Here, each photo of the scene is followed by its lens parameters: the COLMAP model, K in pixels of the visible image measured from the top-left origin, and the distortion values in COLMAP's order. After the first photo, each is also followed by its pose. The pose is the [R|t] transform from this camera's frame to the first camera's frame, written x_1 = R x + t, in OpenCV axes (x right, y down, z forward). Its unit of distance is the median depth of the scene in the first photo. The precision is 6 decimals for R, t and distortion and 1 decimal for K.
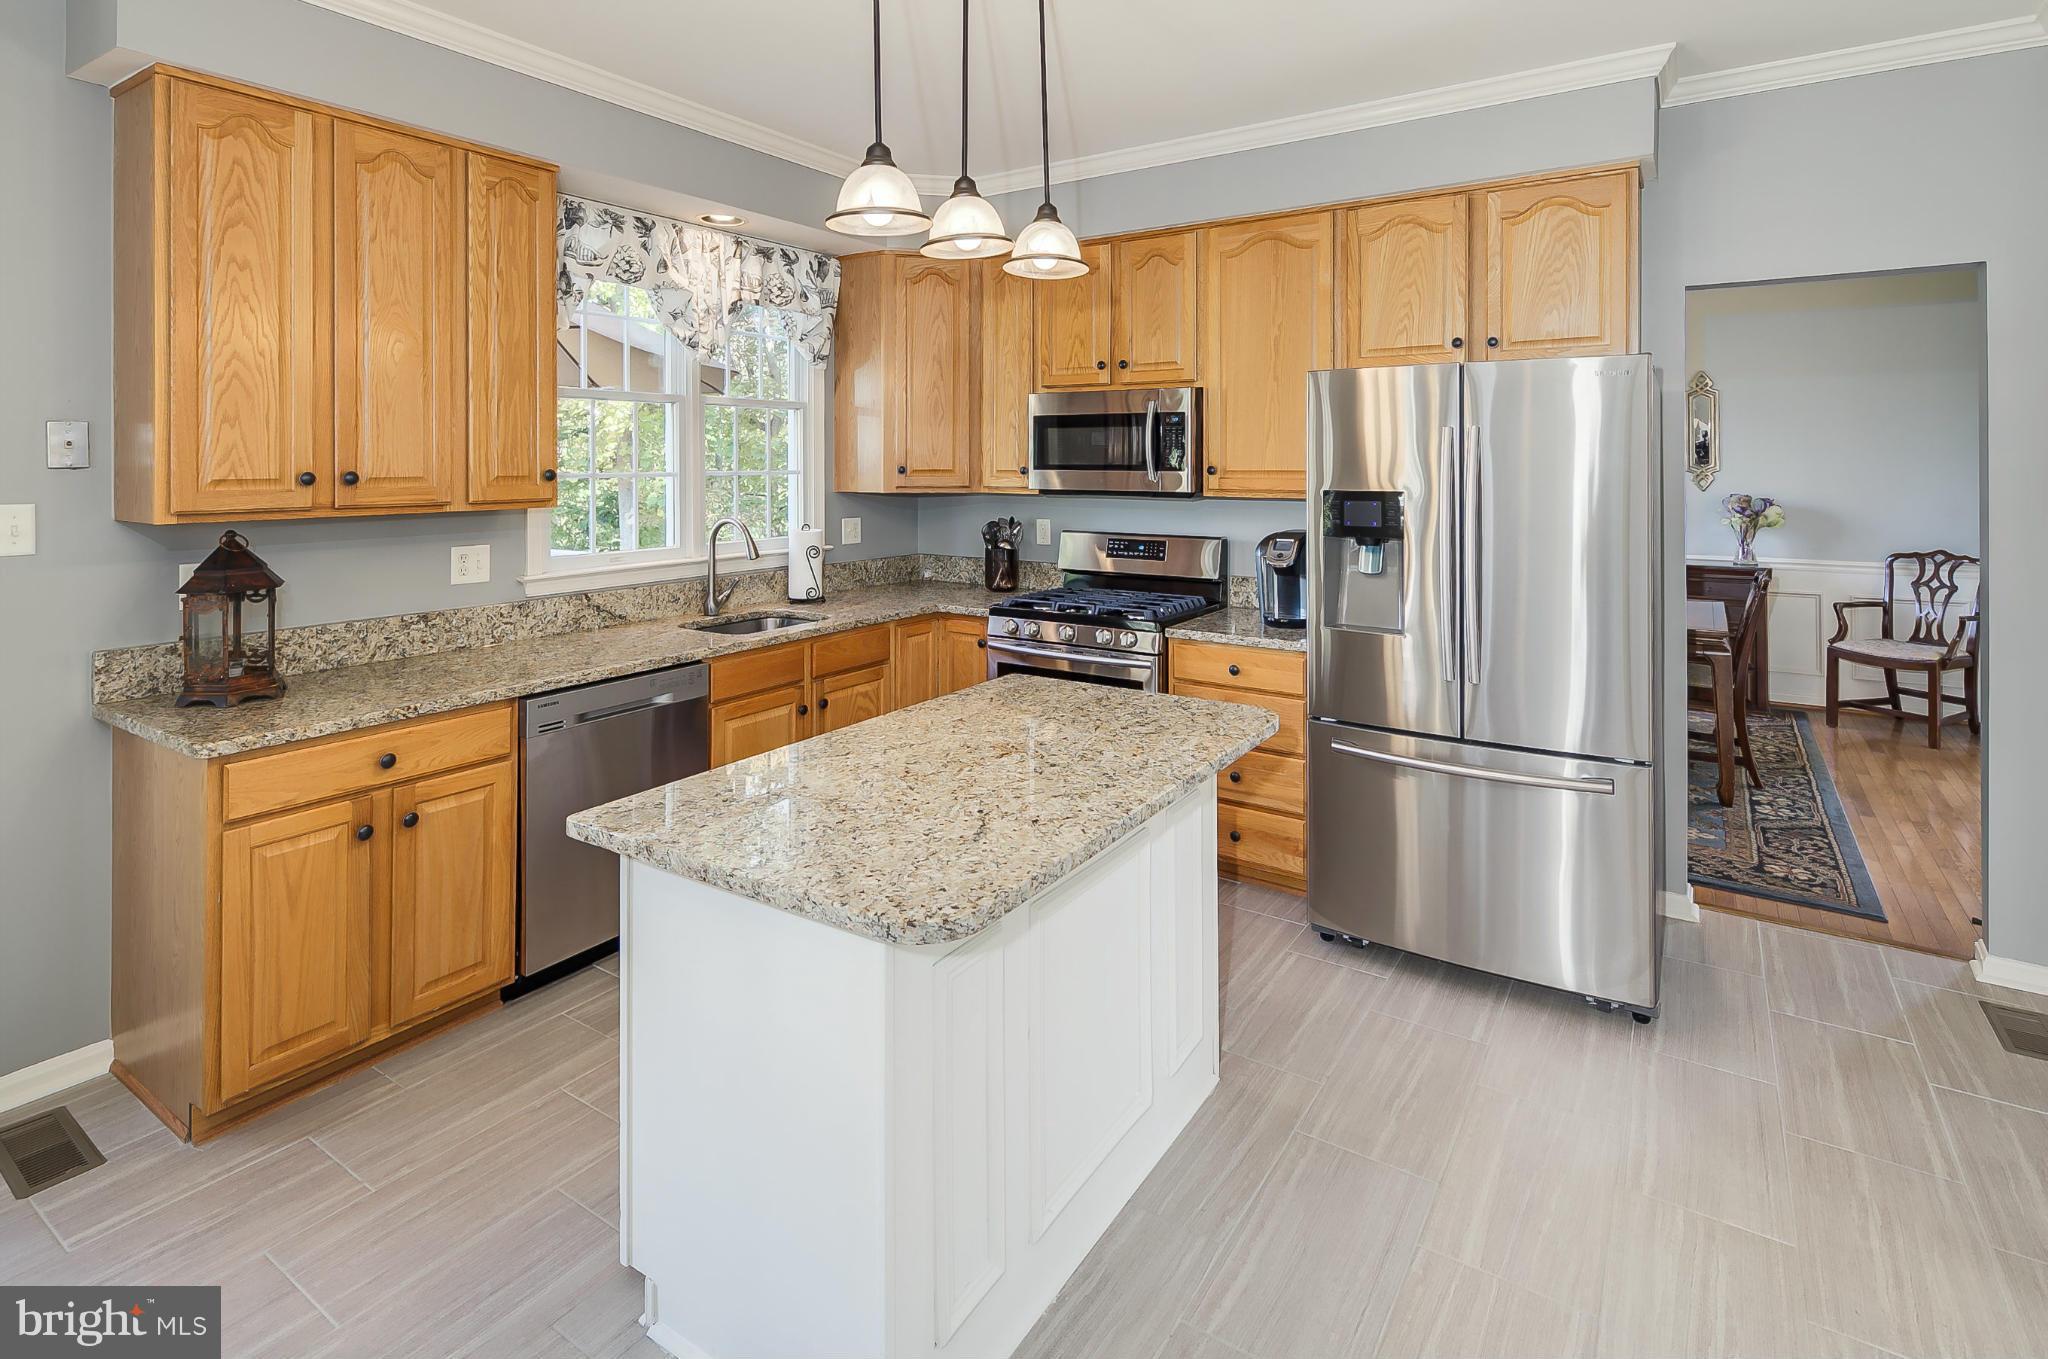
lens RADIAL K [[1016.2, 0, 1026.6], [0, 1016.2, 457.2], [0, 0, 1]] dist [0.003778, -0.001103]
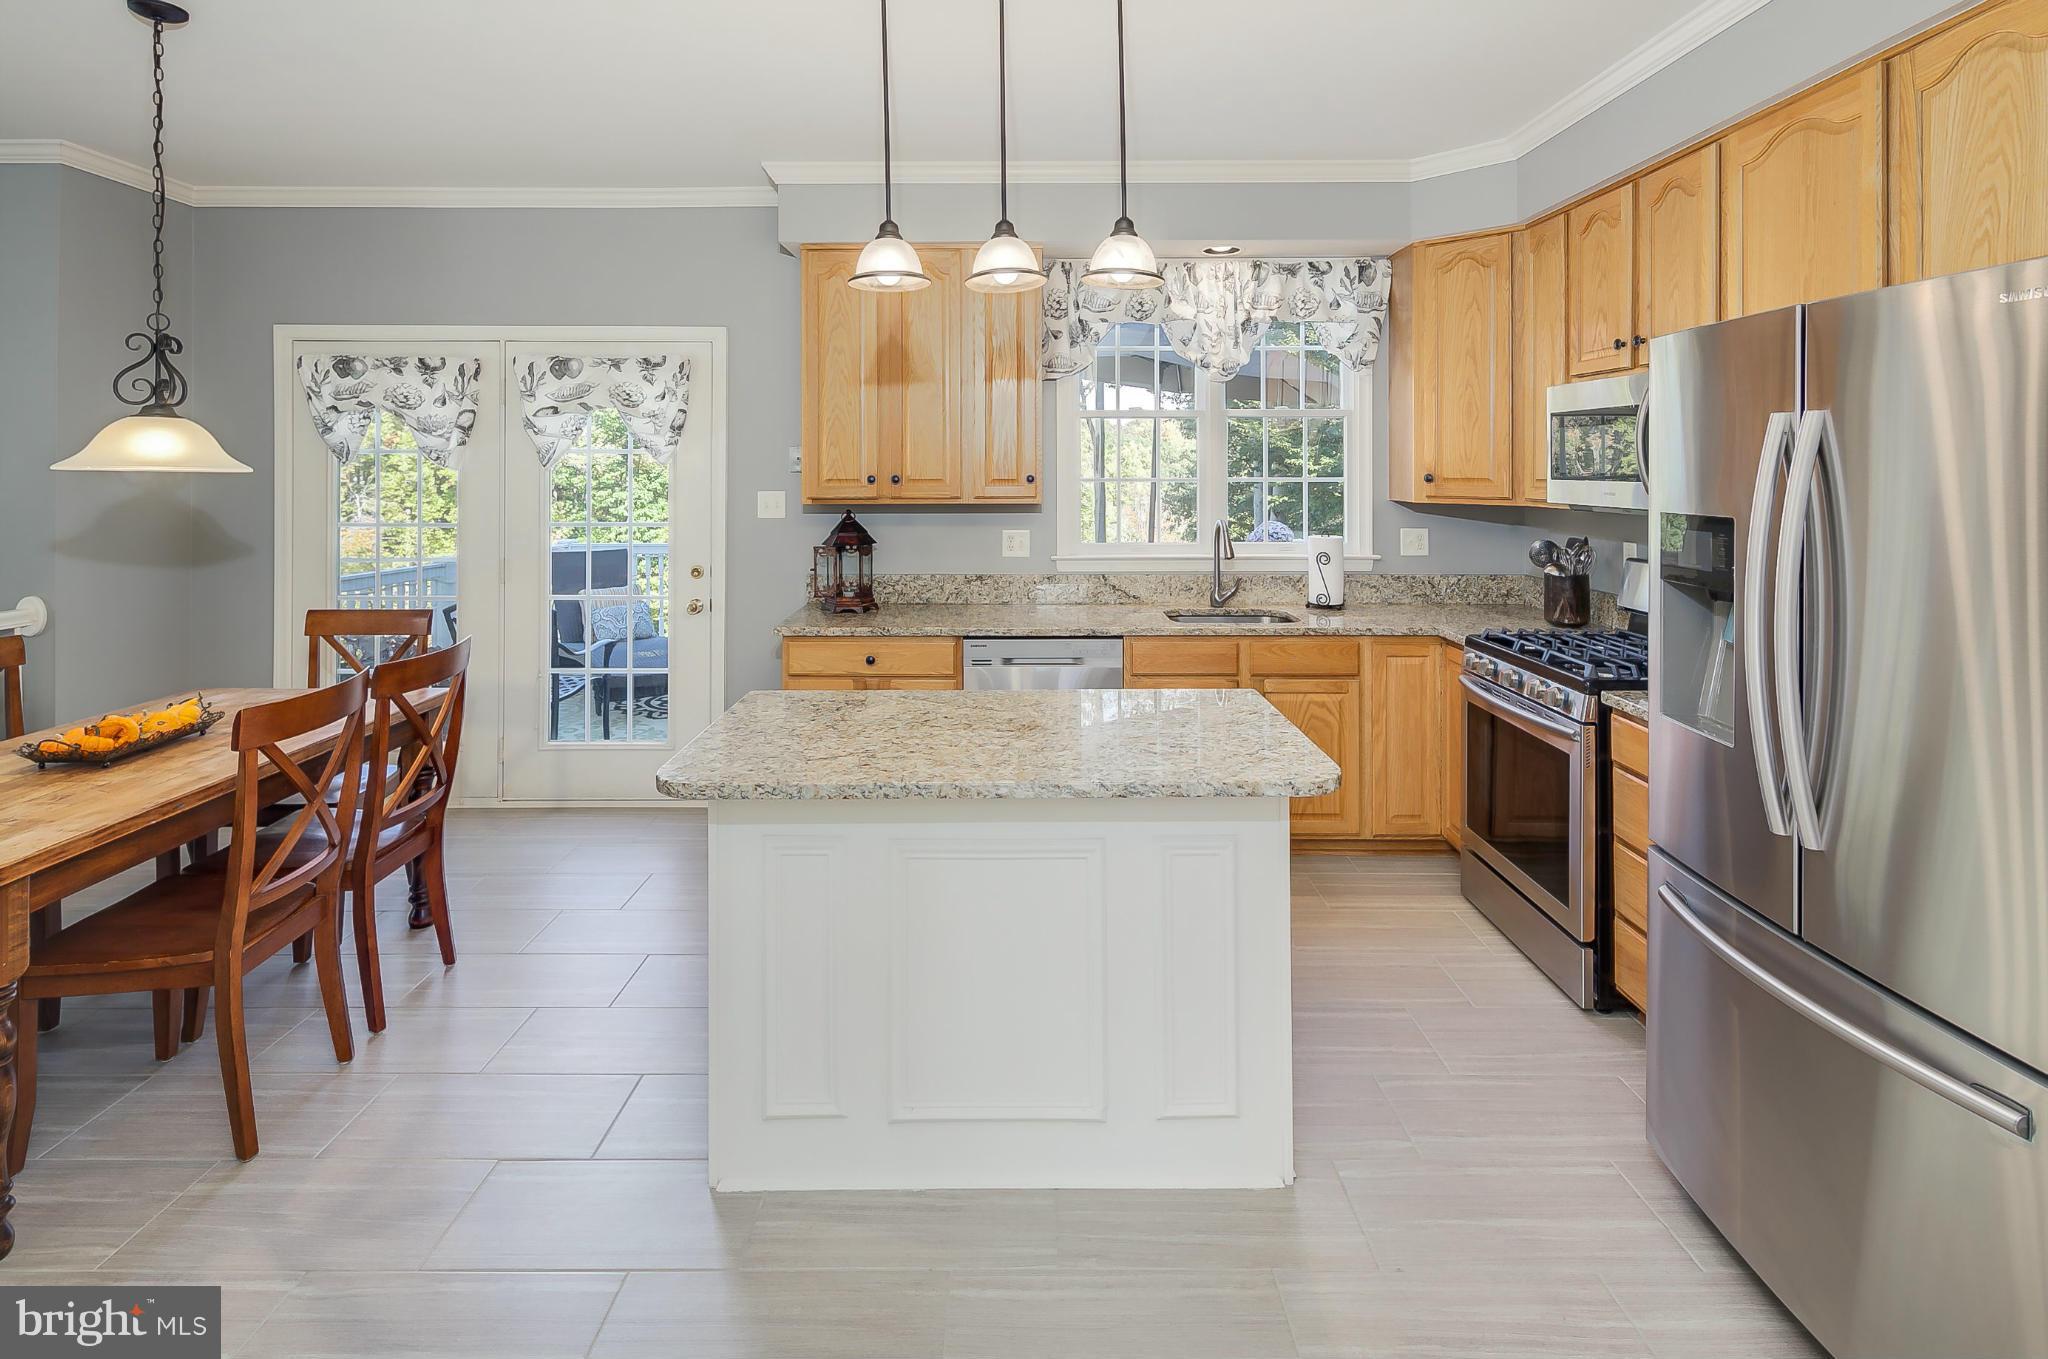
lens RADIAL K [[996.2, 0, 1022.1], [0, 996.2, 467.3], [0, 0, 1]] dist [0.003714, -0.000978]
pose [[0.550527, 0.000584, -0.834817, 0.512276], [0.002909, 0.999992, 0.002618, -0.000879], [0.834812, -0.003870, 0.550521, 0.232800]]
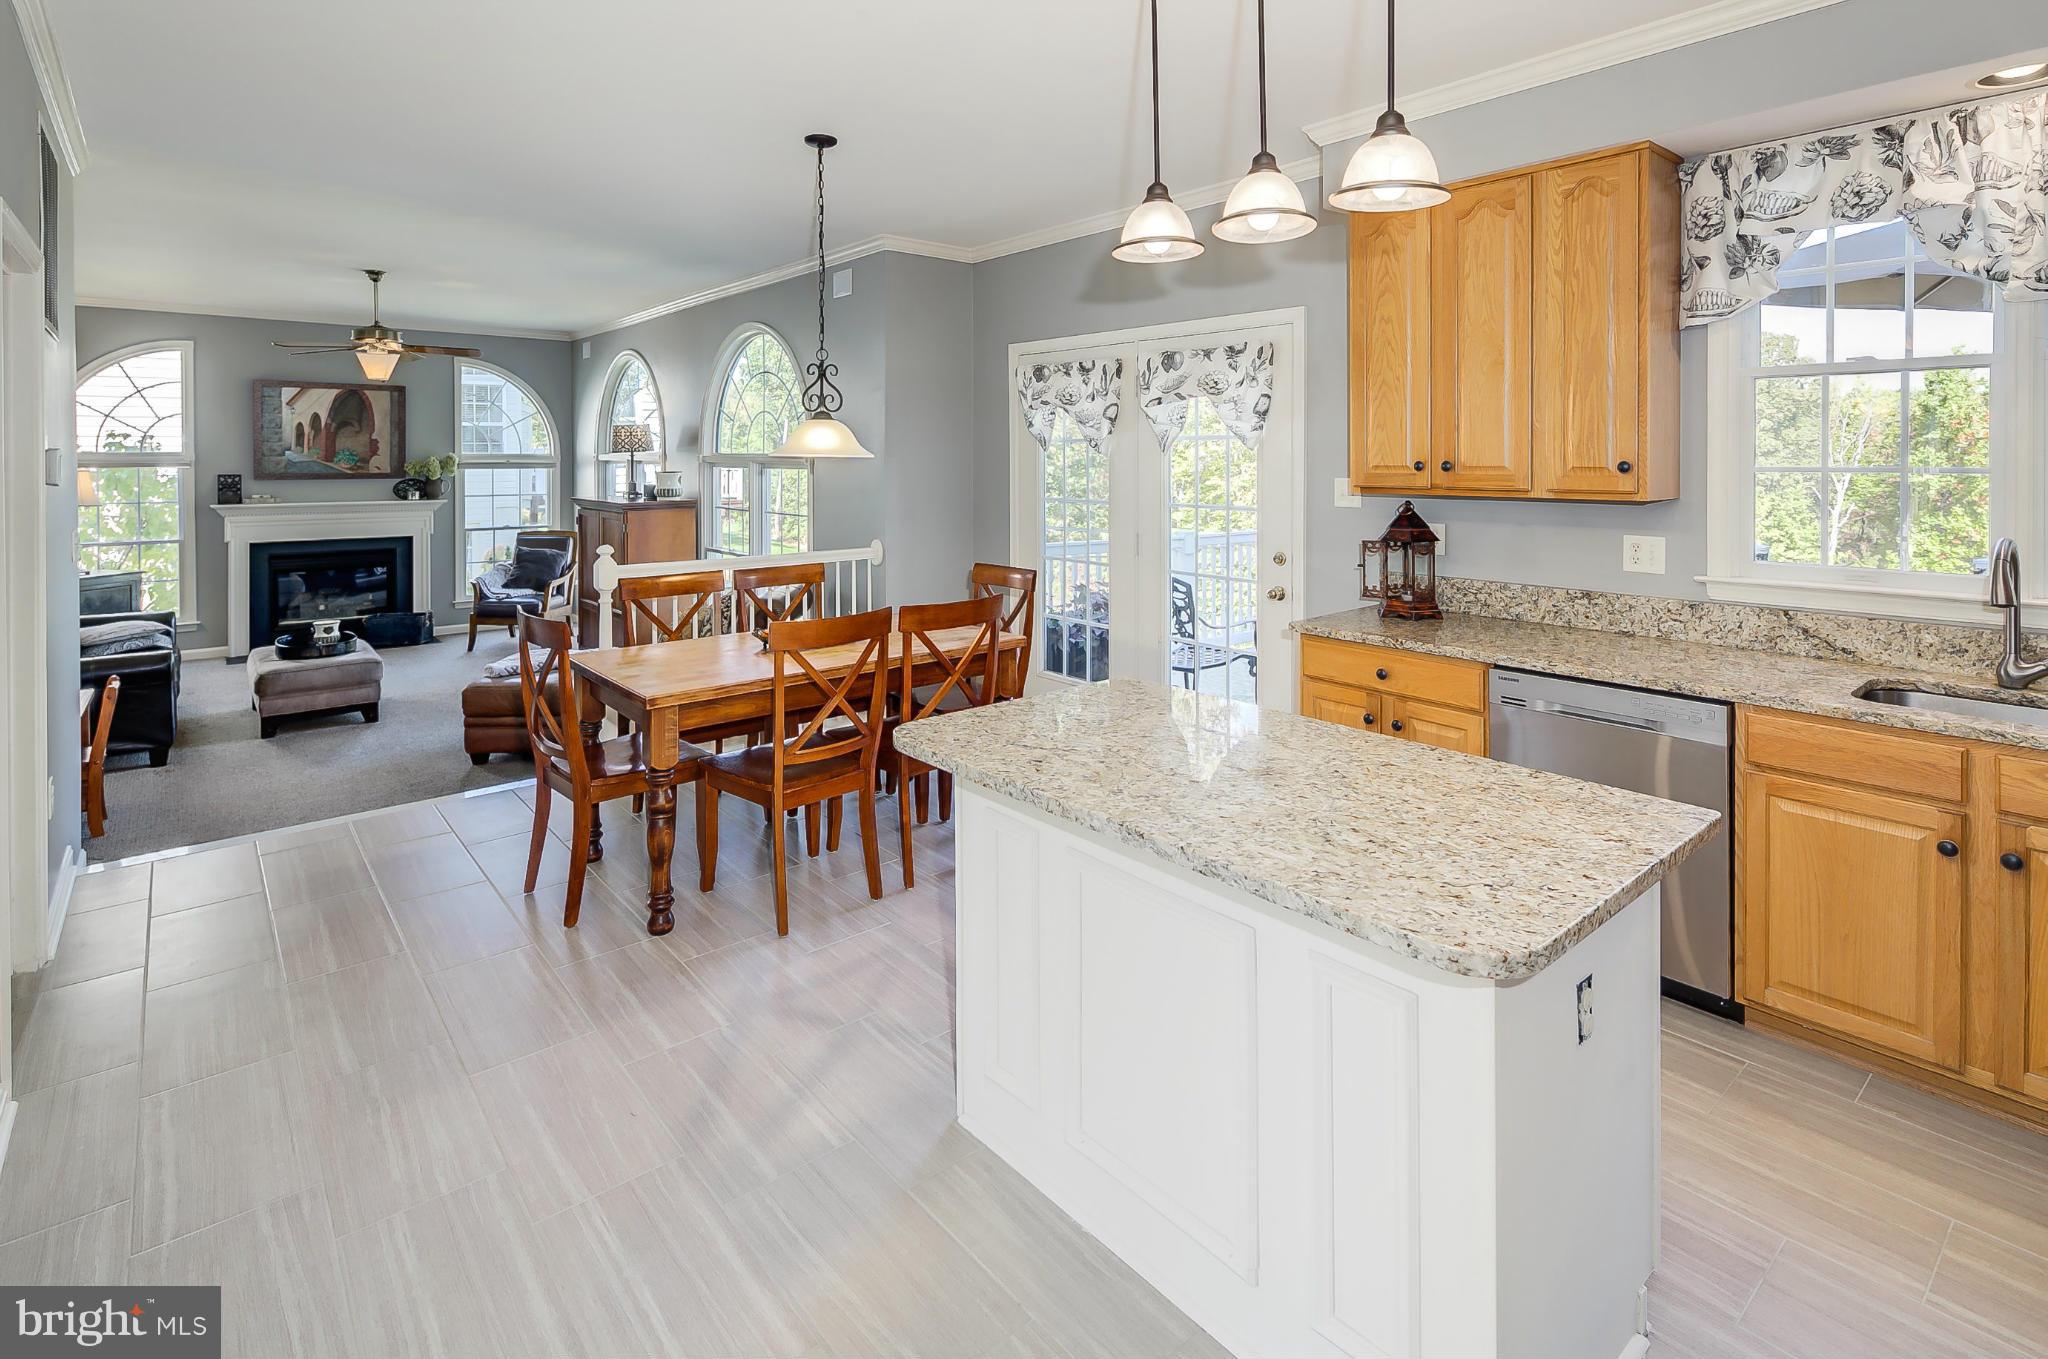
lens RADIAL K [[1001.1, 0, 1018.3], [0, 1001.1, 462.8], [0, 0, 1]] dist [0.004809, -0.000117]
pose [[-0.292521, 0.011119, -0.956194, 0.519606], [0.008258, 0.999924, 0.009102, -0.000035], [0.956223, -0.005234, -0.292591, 0.611738]]
